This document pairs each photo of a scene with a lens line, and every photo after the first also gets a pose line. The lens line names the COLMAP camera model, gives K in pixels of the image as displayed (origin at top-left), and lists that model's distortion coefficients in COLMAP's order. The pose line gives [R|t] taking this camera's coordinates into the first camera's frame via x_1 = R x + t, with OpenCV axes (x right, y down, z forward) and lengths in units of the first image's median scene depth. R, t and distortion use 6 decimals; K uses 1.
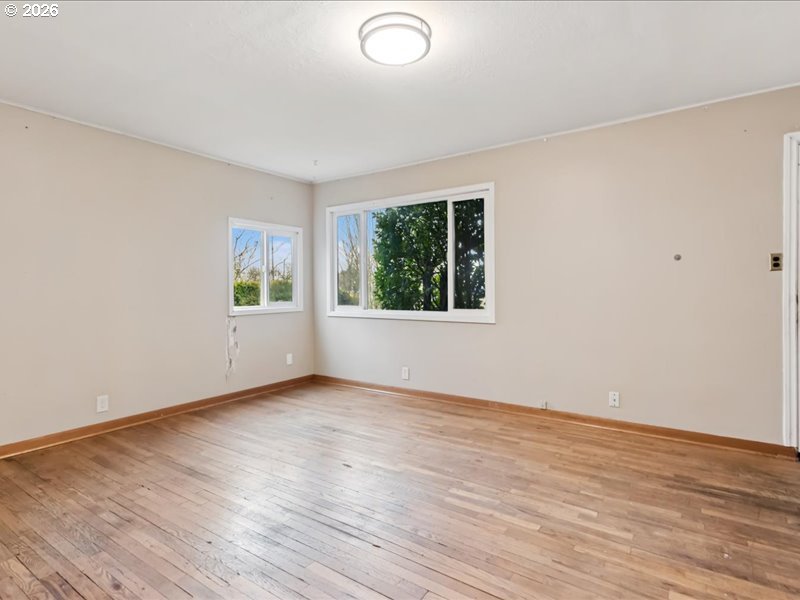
lens RADIAL K [[434.0, 0, 398.2], [0, 434.0, 291.6], [0, 0, 1]] dist [0.016457, -0.003105]
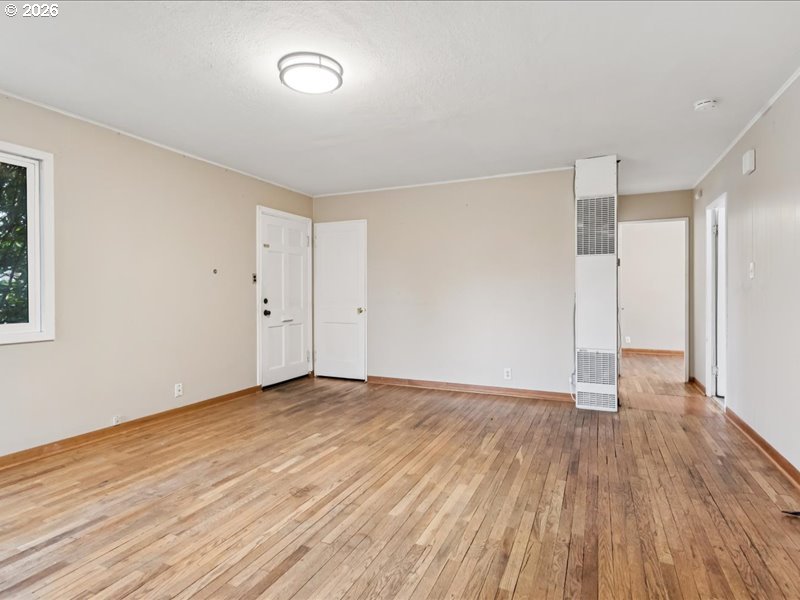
lens RADIAL K [[434.0, 0, 398.2], [0, 434.0, 291.6], [0, 0, 1]] dist [0.016457, -0.003105]
pose [[-0.171673, 0.011747, 0.985084, -0.812323], [0.013596, 0.999862, -0.009553, 0.006300], [-0.985060, 0.011753, -0.171809, 0.680763]]
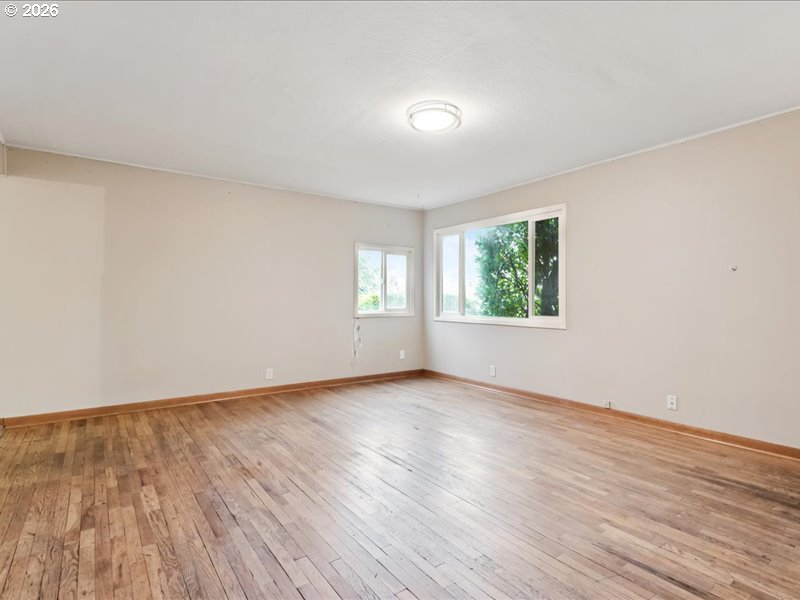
lens RADIAL K [[426.9, 0, 400.8], [0, 426.9, 298.5], [0, 0, 1]] dist [0.012383, -0.001259]
pose [[0.940912, 0.007768, -0.338561, 0.247989], [-0.011500, 0.999893, -0.009021, 0.011819], [0.338455, 0.012382, 0.940901, -0.226904]]
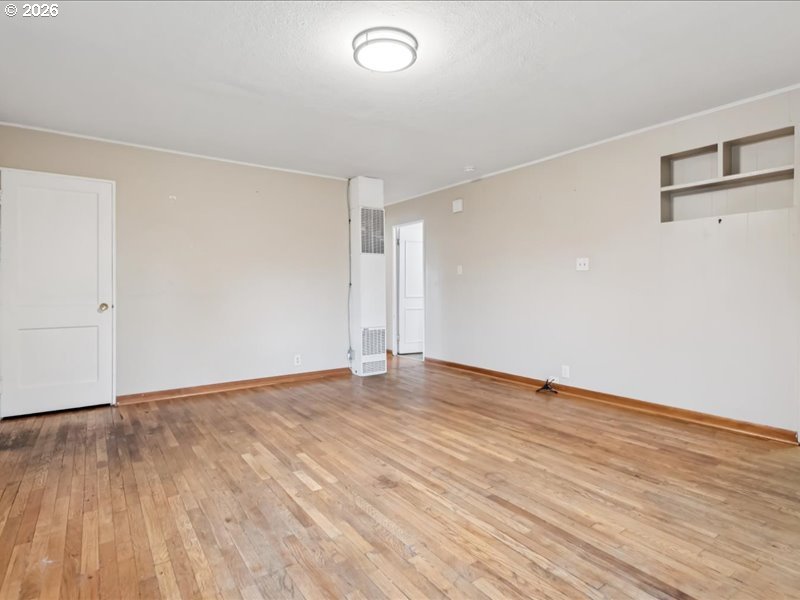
lens RADIAL K [[434.0, 0, 398.2], [0, 434.0, 291.6], [0, 0, 1]] dist [0.016457, -0.003105]
pose [[-0.939843, 0.011110, 0.341427, -0.284425], [0.016264, 0.999793, 0.012236, 0.017461], [-0.341221, 0.017053, -0.939829, 1.414413]]
